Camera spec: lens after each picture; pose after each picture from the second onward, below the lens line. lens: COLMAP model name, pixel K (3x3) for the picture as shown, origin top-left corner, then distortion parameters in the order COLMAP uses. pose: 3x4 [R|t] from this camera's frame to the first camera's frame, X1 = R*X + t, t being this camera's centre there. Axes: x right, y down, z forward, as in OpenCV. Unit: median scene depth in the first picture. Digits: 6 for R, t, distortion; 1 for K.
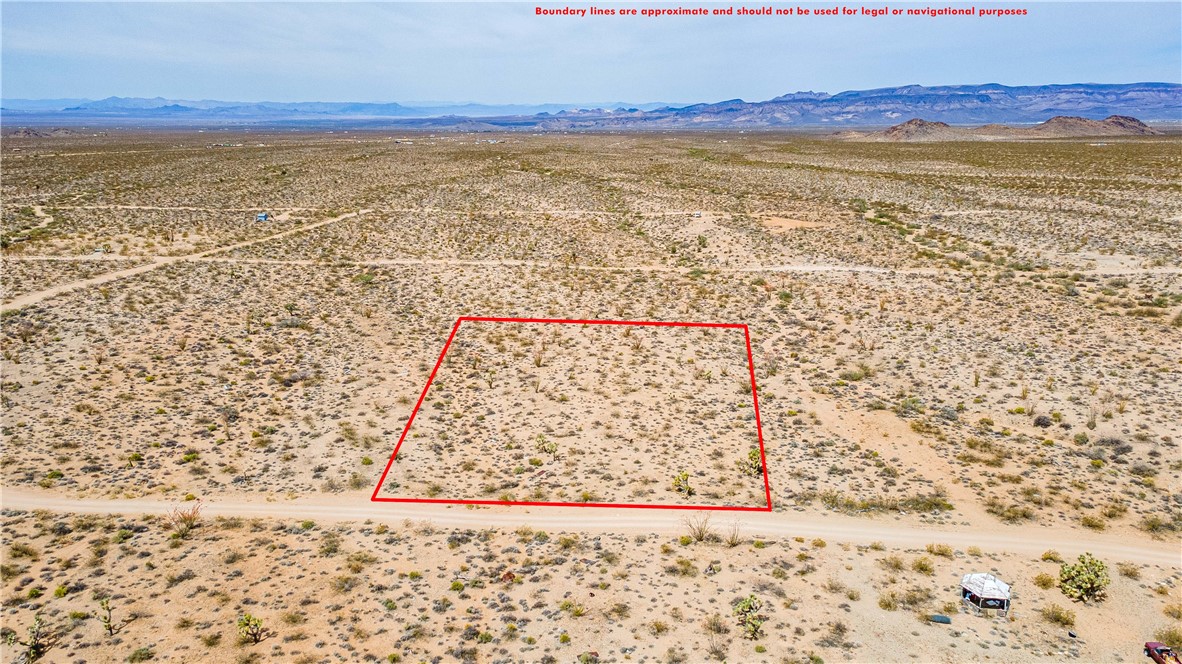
lens RADIAL K [[857.0, 0, 588.5], [0, 857.0, 332.9], [0, 0, 1]] dist [0.042446, 0.009217]
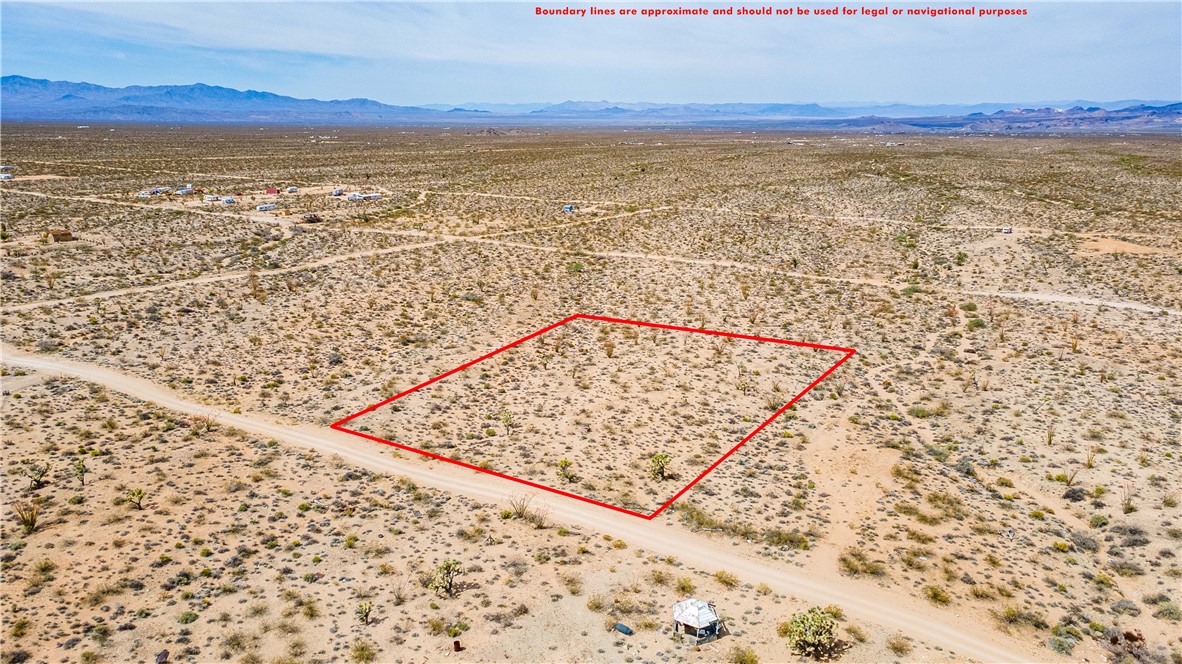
lens RADIAL K [[857.0, 0, 588.5], [0, 857.0, 332.9], [0, 0, 1]] dist [0.042446, 0.009217]
pose [[0.894272, 0.117236, -0.431895, 0.478048], [-0.117580, 0.992723, 0.026013, -0.019119], [0.431802, 0.027519, 0.901549, 0.047386]]
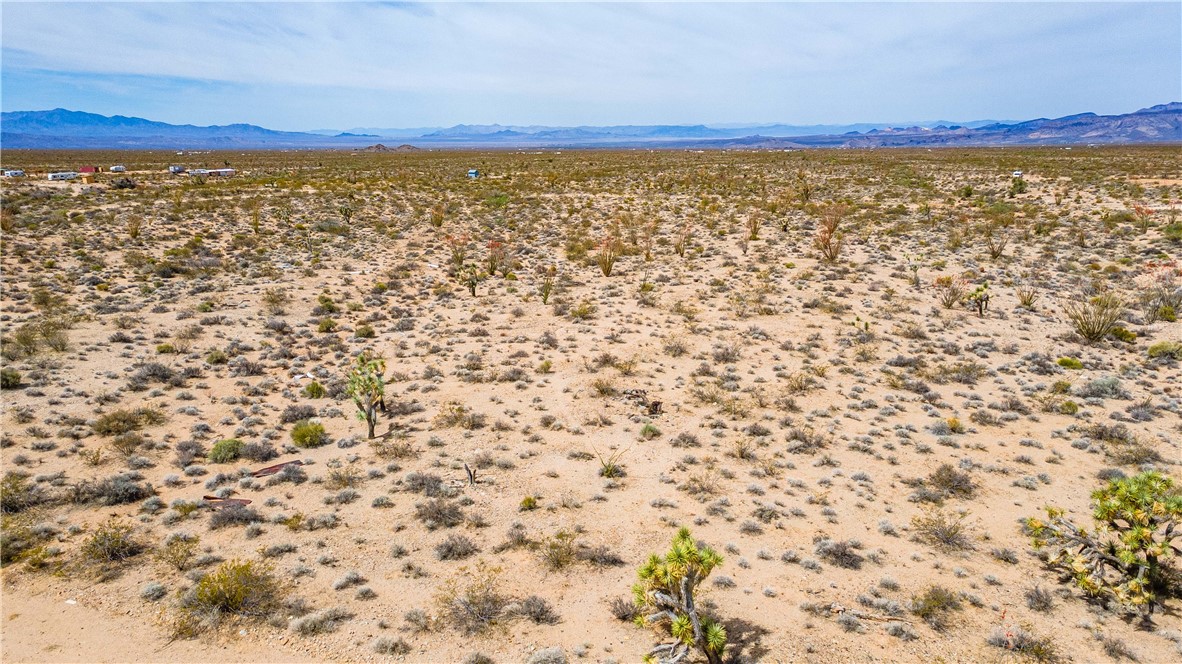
lens RADIAL K [[858.2, 0, 587.4], [0, 858.2, 335.8], [0, 0, 1]] dist [0.003469, 0.091343]
pose [[0.941641, 0.070199, -0.329219, 0.123357], [-0.077093, 0.996992, -0.007916, 0.102277], [0.327673, 0.032835, 0.944221, 0.684963]]
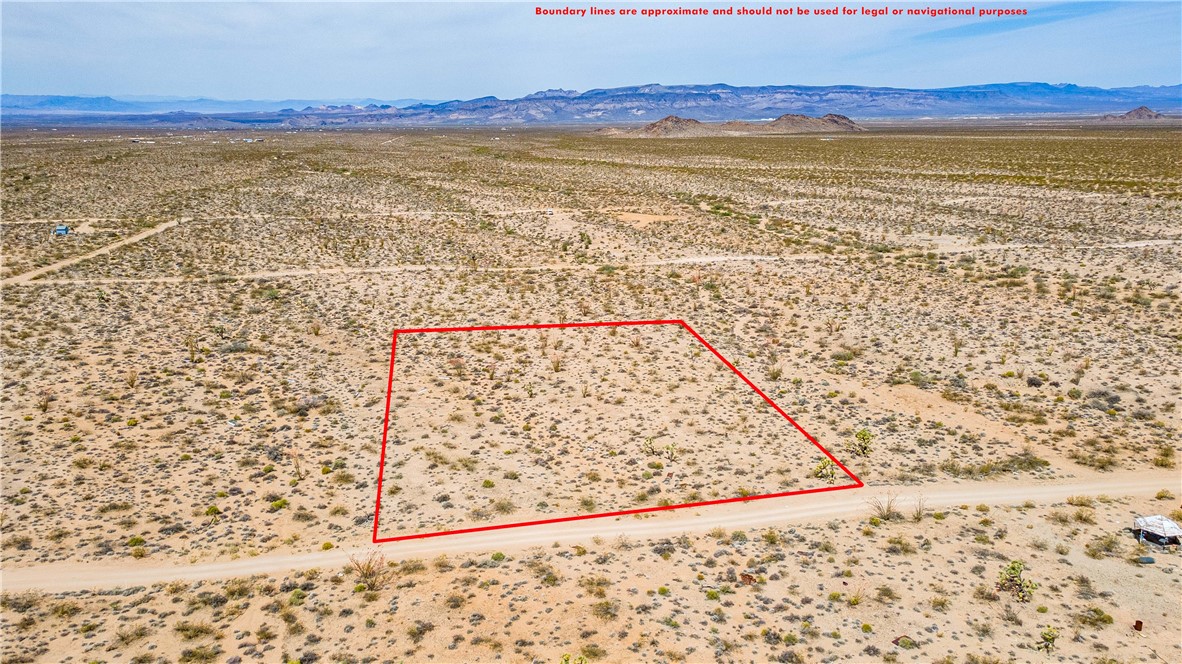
lens RADIAL K [[858.9, 0, 588.0], [0, 858.9, 334.2], [0, 0, 1]] dist [0.024805, 0.047609]
pose [[0.962109, -0.071296, 0.263178, -0.359511], [0.070082, 0.997443, 0.014007, -0.018626], [-0.263504, 0.004968, 0.964646, 0.057235]]
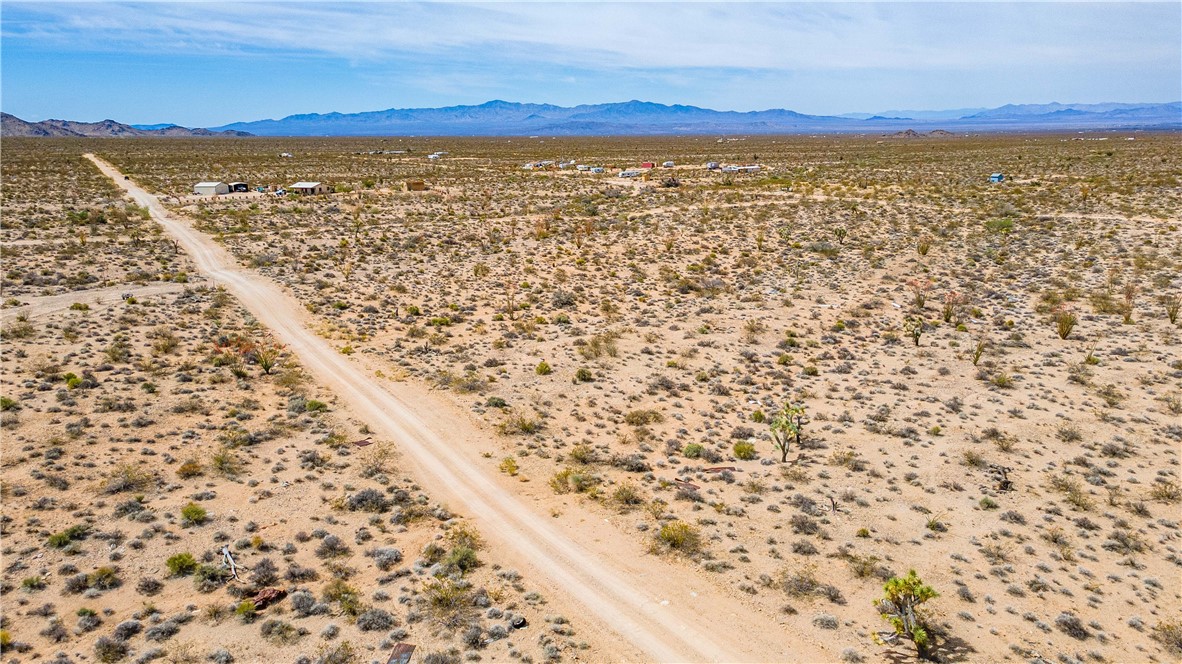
lens RADIAL K [[857.0, 0, 588.5], [0, 857.0, 332.9], [0, 0, 1]] dist [0.042446, 0.009217]
pose [[0.602427, 0.184176, -0.776635, 0.222578], [-0.190125, 0.978118, 0.084479, 0.060081], [0.775200, 0.096765, 0.624261, 0.588733]]
